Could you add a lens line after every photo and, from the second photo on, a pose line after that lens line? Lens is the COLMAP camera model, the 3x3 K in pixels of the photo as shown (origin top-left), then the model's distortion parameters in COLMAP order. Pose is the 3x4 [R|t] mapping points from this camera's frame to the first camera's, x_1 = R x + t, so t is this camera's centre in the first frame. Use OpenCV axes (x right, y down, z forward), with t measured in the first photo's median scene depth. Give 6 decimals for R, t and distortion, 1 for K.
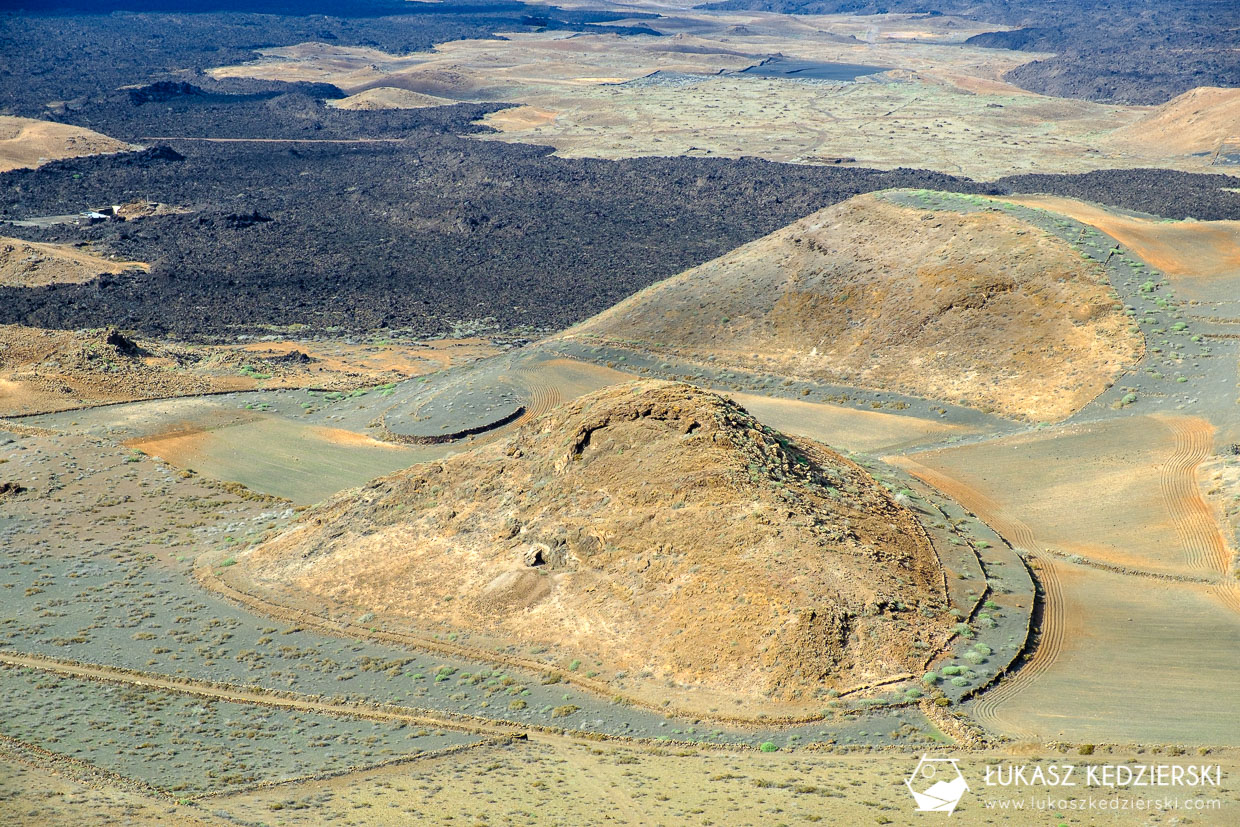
lens RADIAL K [[2942.9, 0, 621.8], [0, 2942.9, 411.9], [0, 0, 1]] dist [0.038106, 0.000000]
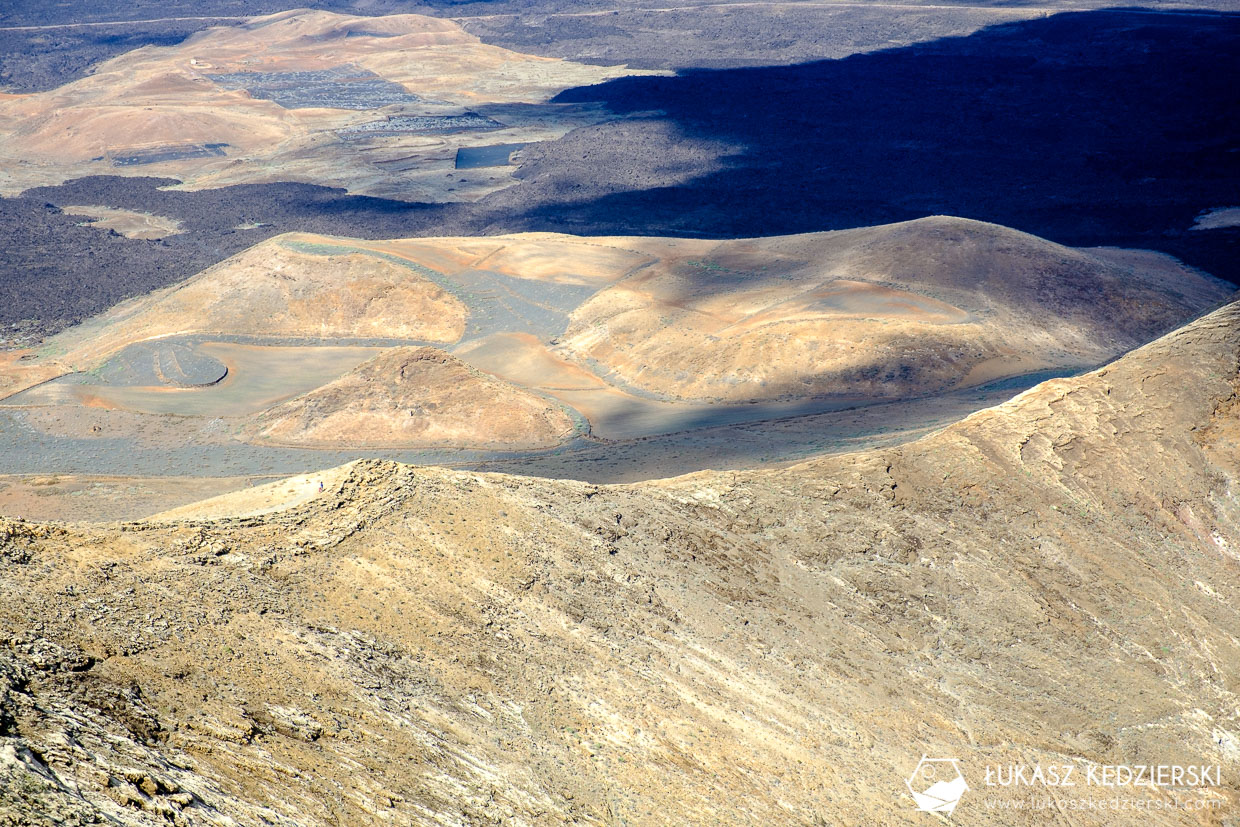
lens RADIAL K [[2942.9, 0, 632.4], [0, 2942.9, 423.0], [0, 0, 1]] dist [0.038106, 0.000000]
pose [[0.808173, -0.155804, 0.567962, -1.417391], [0.119329, 0.987689, 0.101145, -0.197186], [-0.576729, -0.013968, 0.816816, -1.416495]]
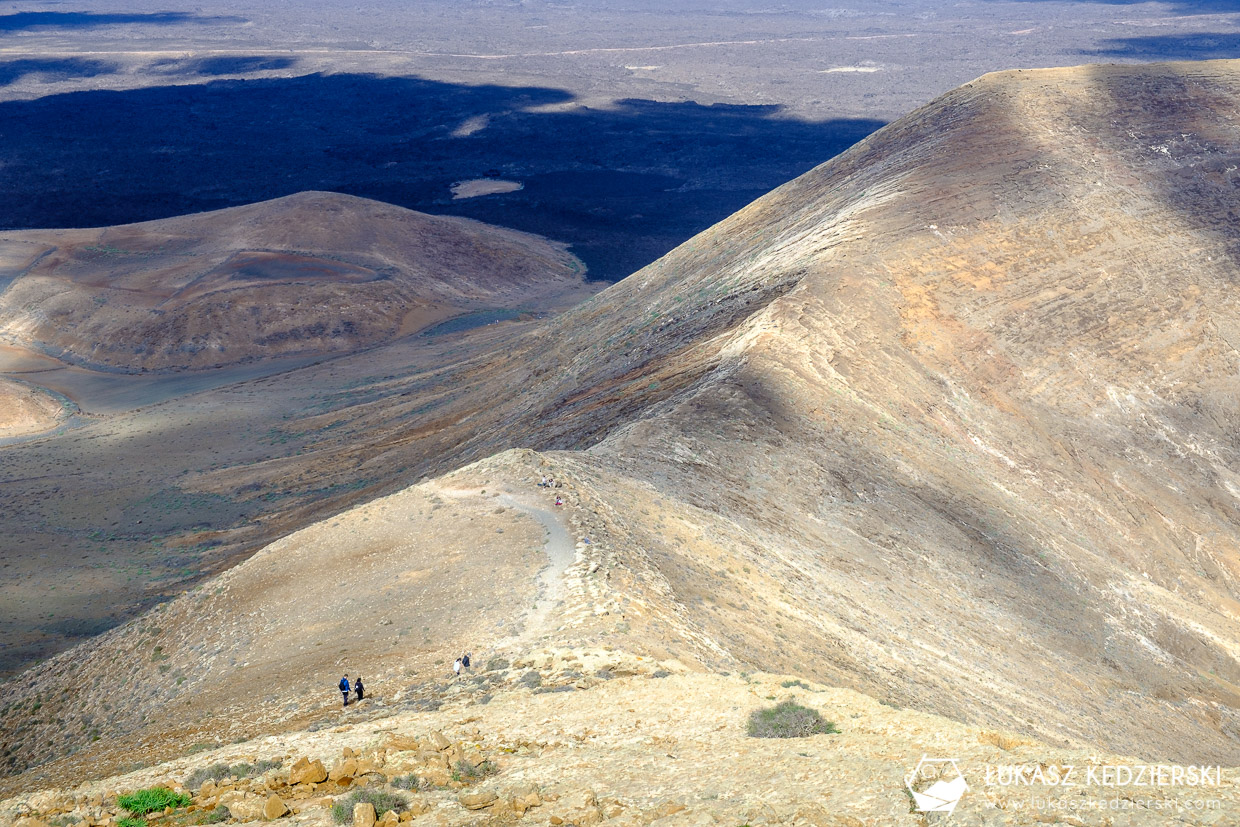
lens RADIAL K [[2015.4, 0, 616.2], [0, 2015.4, 408.7], [0, 0, 1]] dist [0.001313, 0.000000]
pose [[0.480537, -0.235193, 0.844848, -1.273703], [0.160376, 0.970689, 0.179006, -0.179802], [-0.862186, 0.049474, 0.504171, -0.569736]]
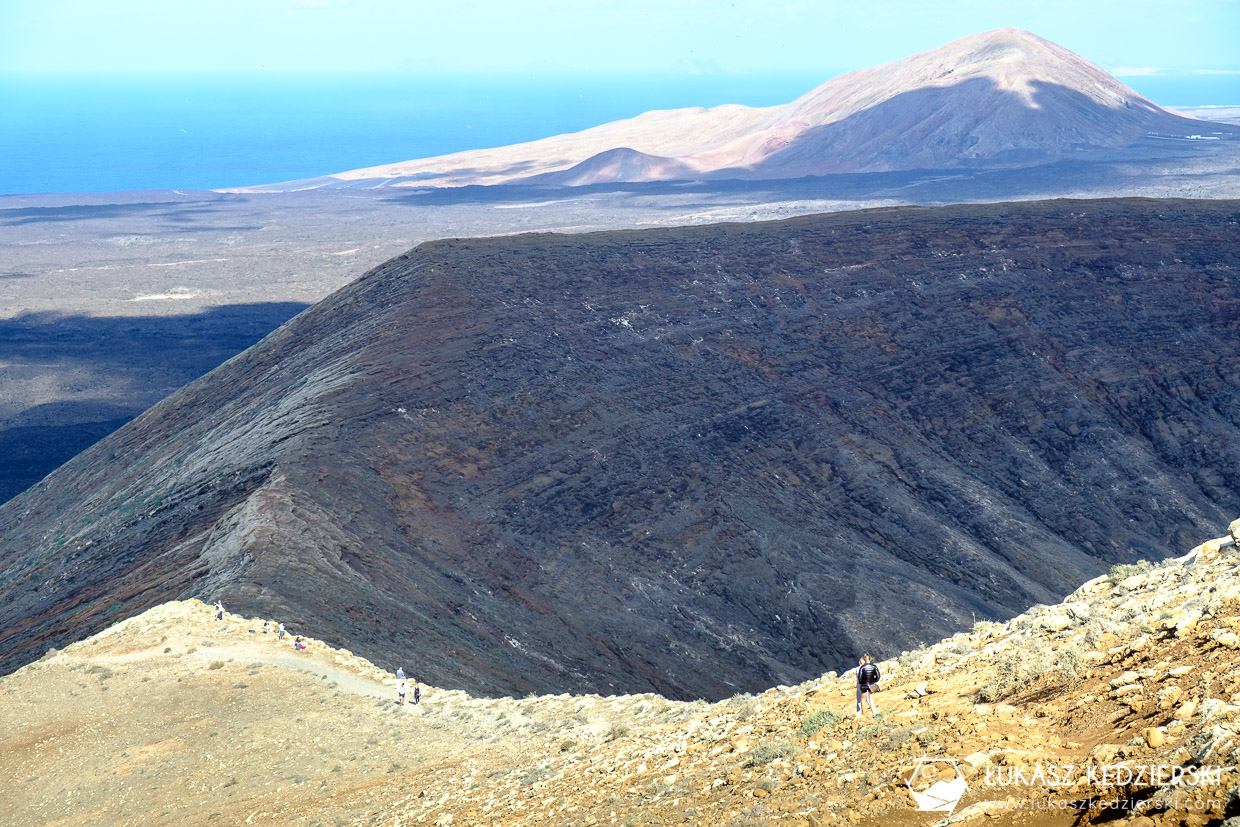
lens RADIAL K [[2290.7, 0, 621.0], [0, 2290.7, 418.0], [0, 0, 1]] dist [-0.014337, 0.000000]
pose [[0.167783, -0.147542, 0.974721, -1.230122], [0.182955, 0.976221, 0.116276, -0.135827], [-0.968698, 0.158820, 0.190787, -0.408163]]
